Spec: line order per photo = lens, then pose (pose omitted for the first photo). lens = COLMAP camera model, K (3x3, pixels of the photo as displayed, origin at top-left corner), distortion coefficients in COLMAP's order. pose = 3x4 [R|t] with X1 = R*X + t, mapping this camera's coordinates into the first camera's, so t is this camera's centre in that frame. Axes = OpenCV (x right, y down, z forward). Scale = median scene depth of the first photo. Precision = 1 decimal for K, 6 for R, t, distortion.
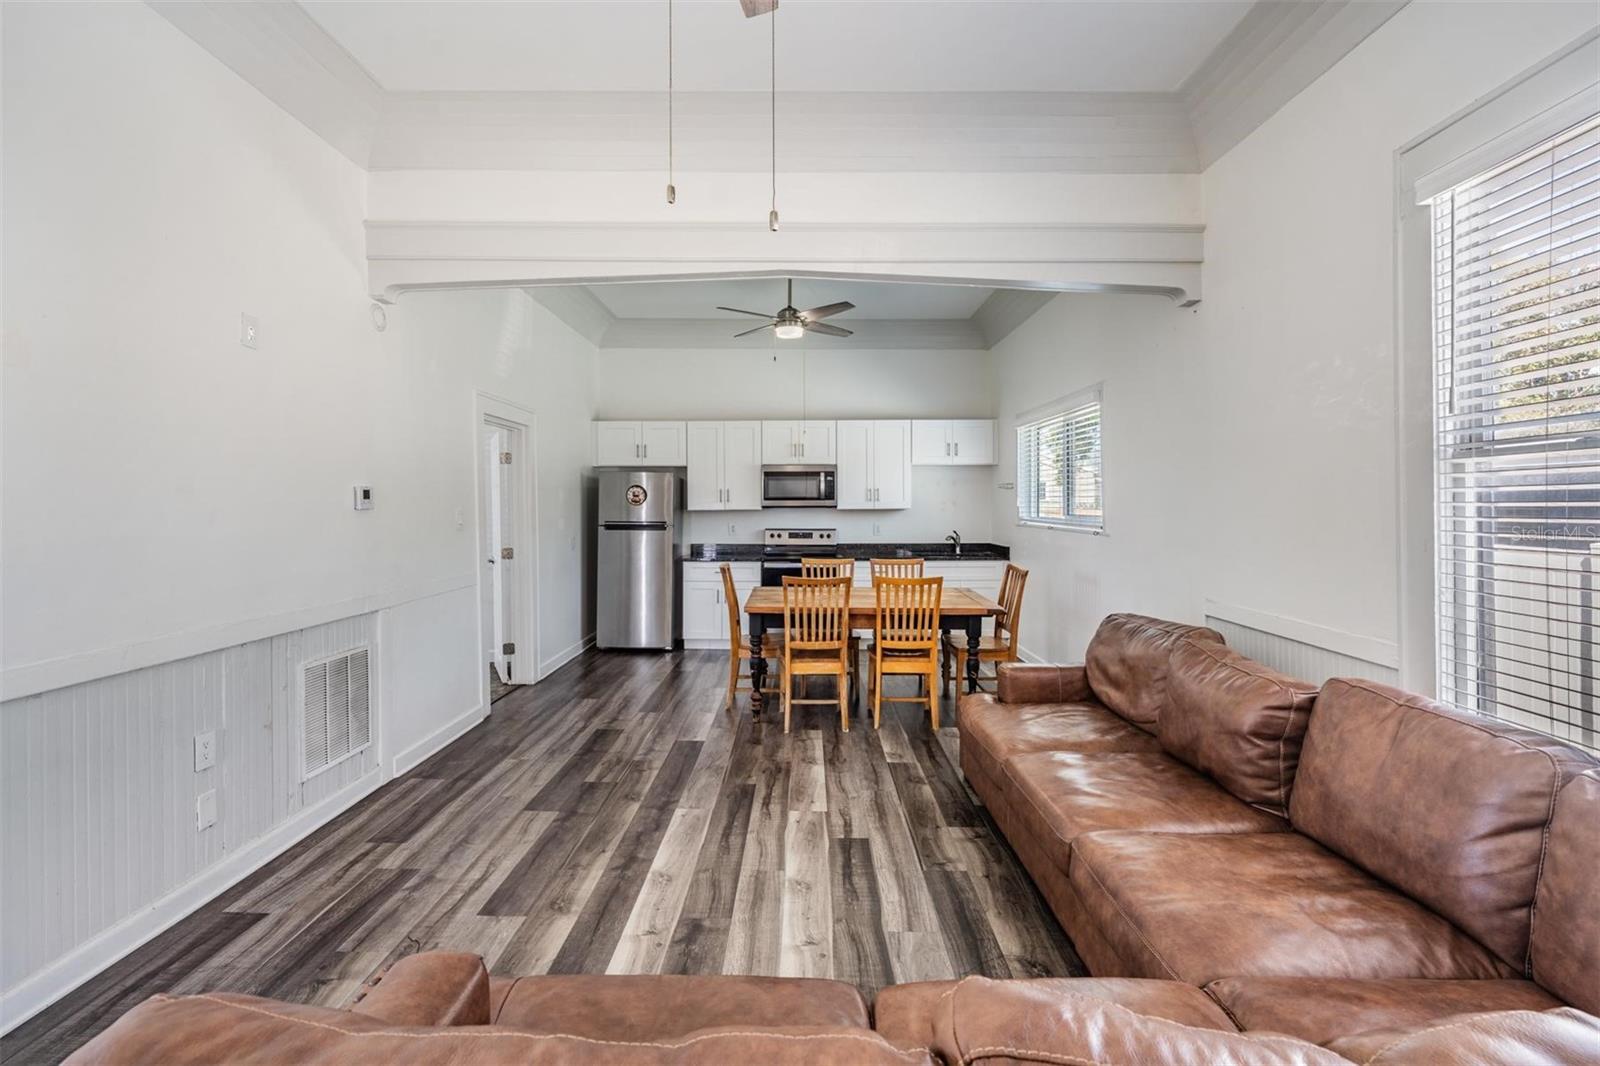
lens RADIAL K [[726.6, 0, 801.3], [0, 726.6, 505.3], [0, 0, 1]] dist [0.000688, -0.000275]
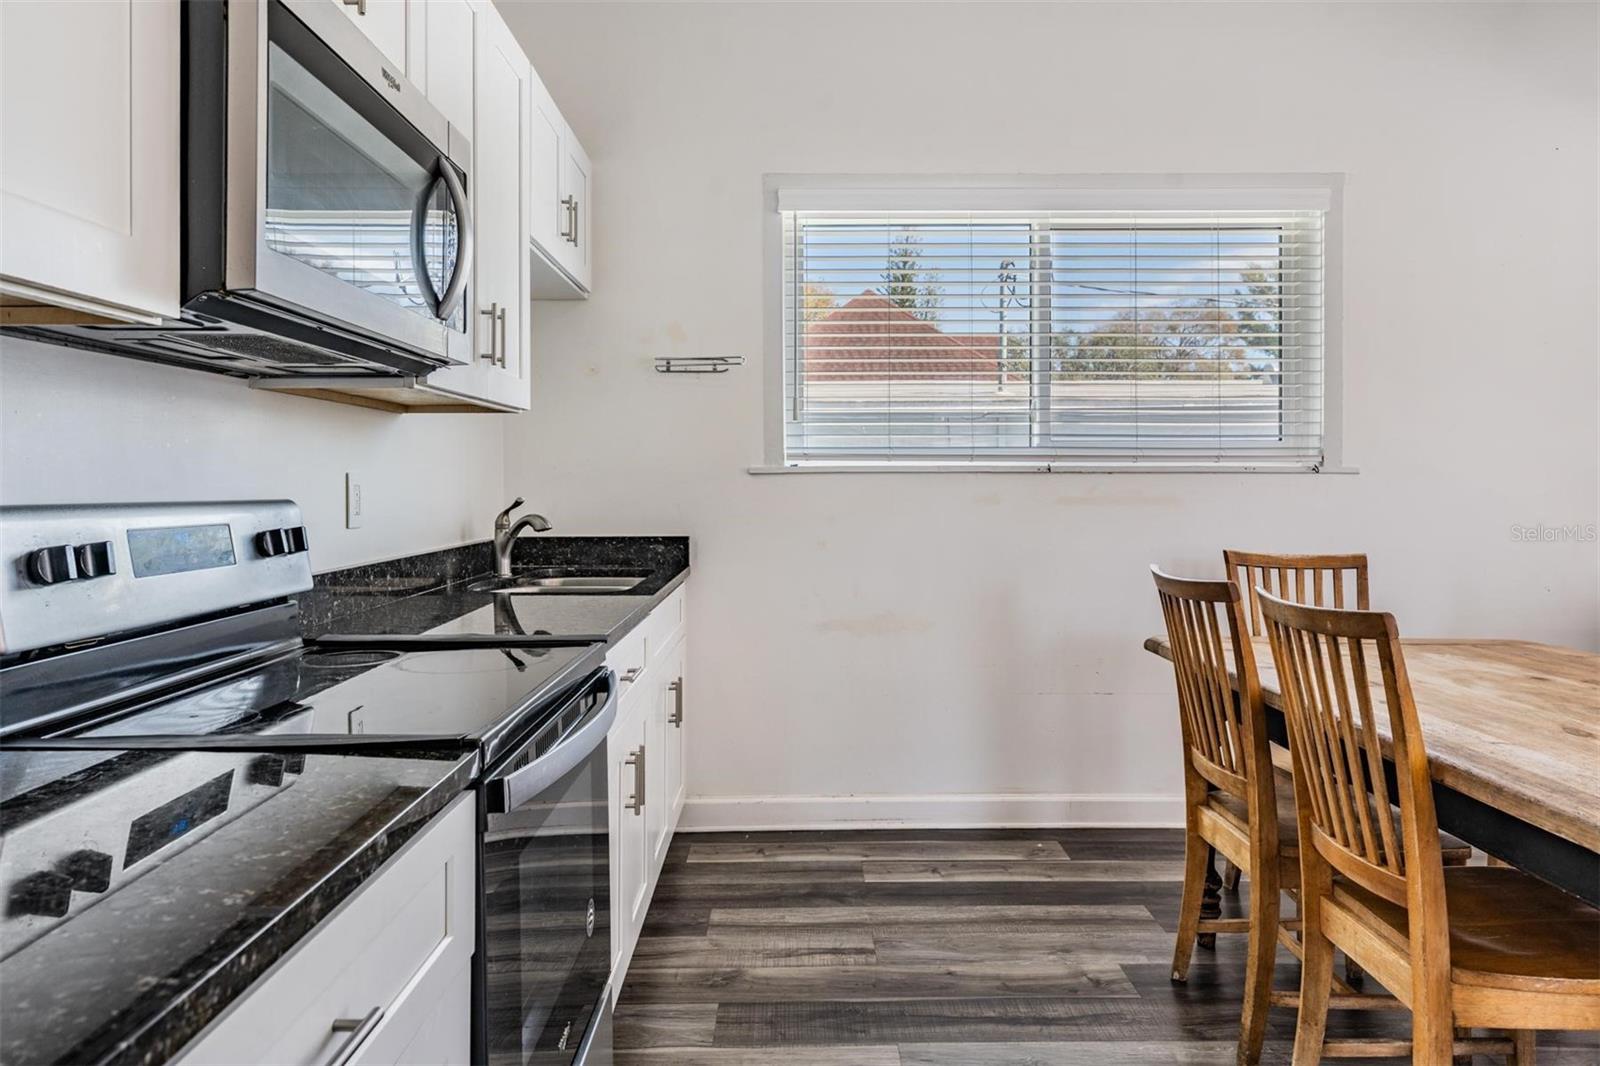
lens RADIAL K [[1039.9, 0, 803.9], [0, 1039.9, 477.7], [0, 0, 1]] dist [0.006670, 0.002755]
pose [[0.001947, 0.005848, 0.999981, -0.445675], [0.007588, 0.999954, -0.005863, 0.065177], [-0.999969, 0.007599, 0.001902, 1.924101]]
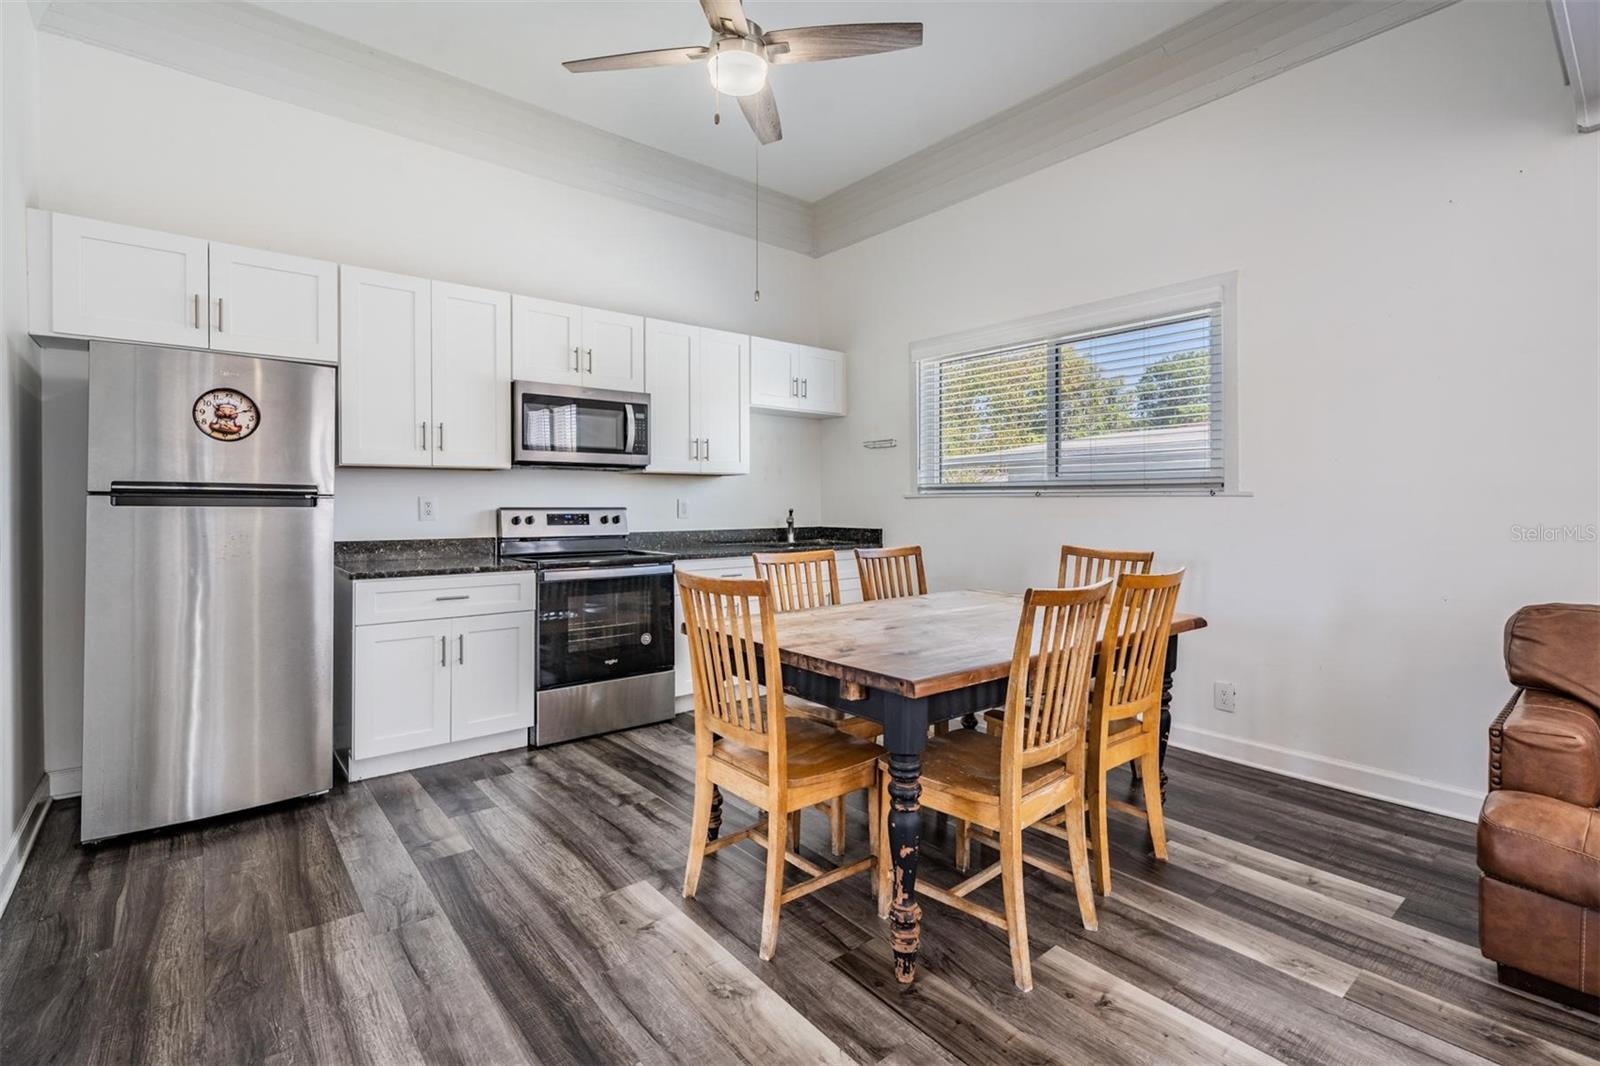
lens RADIAL K [[726.6, 0, 801.3], [0, 726.6, 505.3], [0, 0, 1]] dist [0.000688, -0.000275]
pose [[0.770001, -0.001650, 0.638040, -0.473761], [0.002860, 0.999996, -0.000866, 0.069871], [-0.638036, 0.002491, 0.770003, 1.015979]]
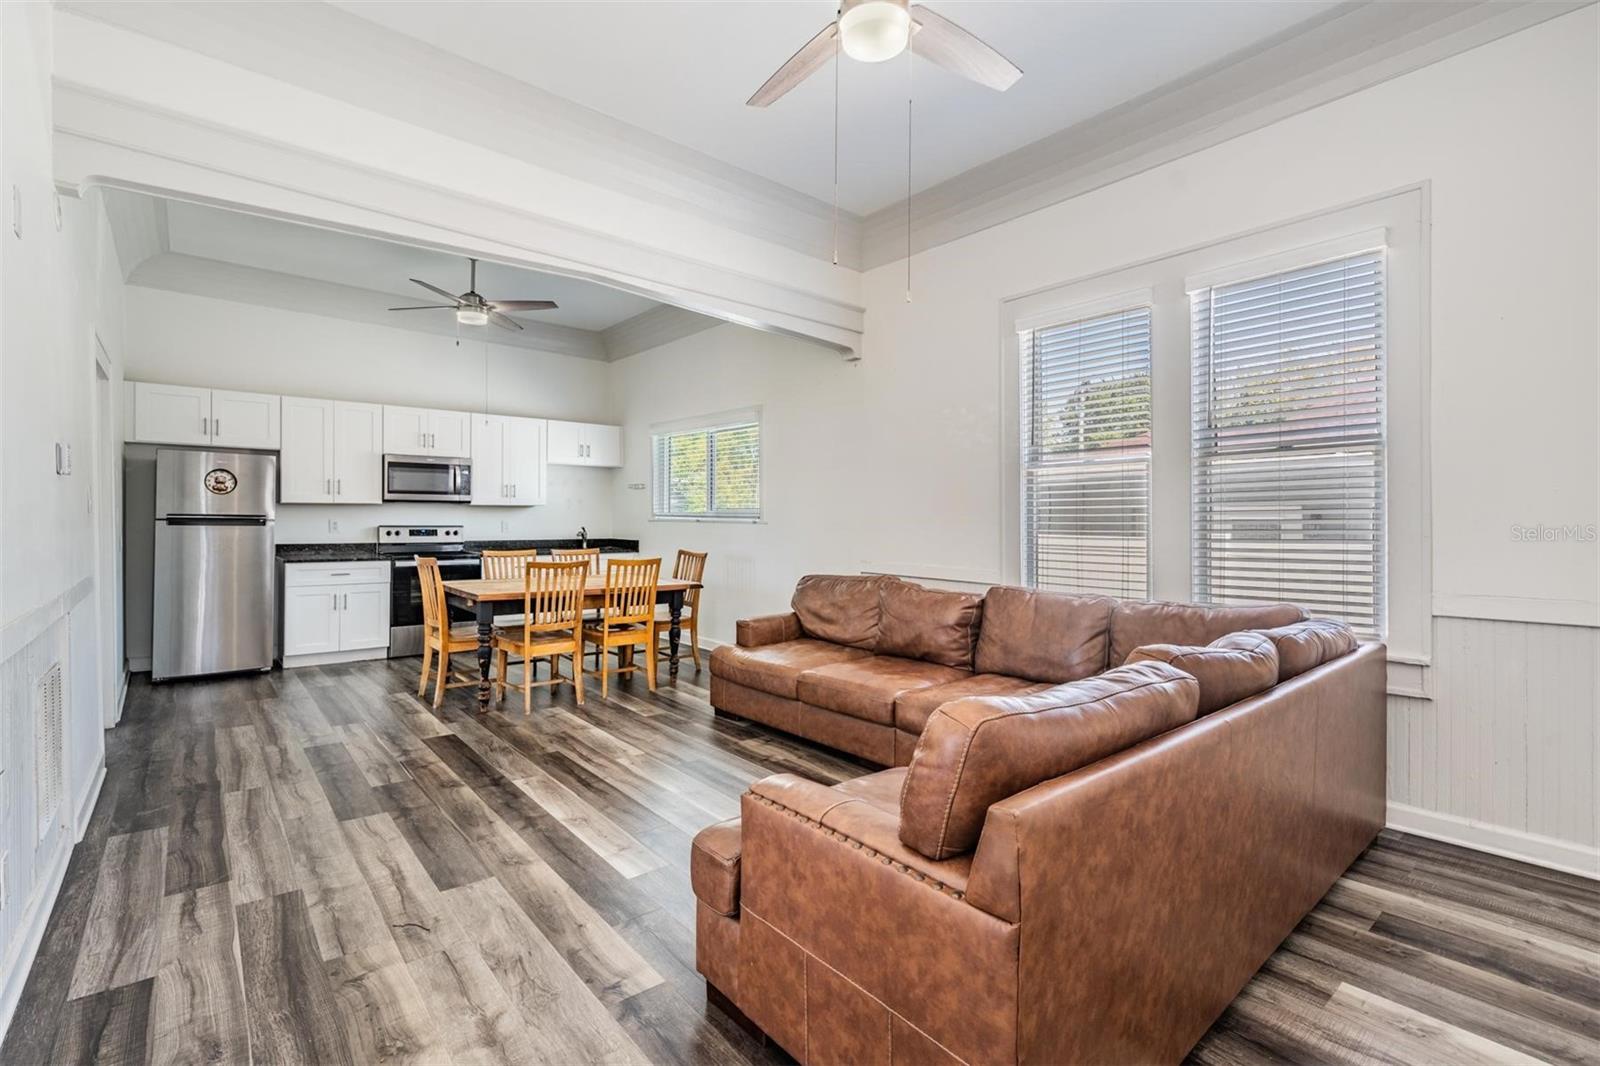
lens RADIAL K [[719.7, 0, 802.6], [0, 719.7, 519.8], [0, 0, 1]] dist [-0.001814, -0.000455]
pose [[0.757578, 0.003740, 0.652733, -0.512771], [-0.006214, 0.999980, 0.001482, 0.045128], [-0.652715, -0.005179, 0.757586, -0.030238]]
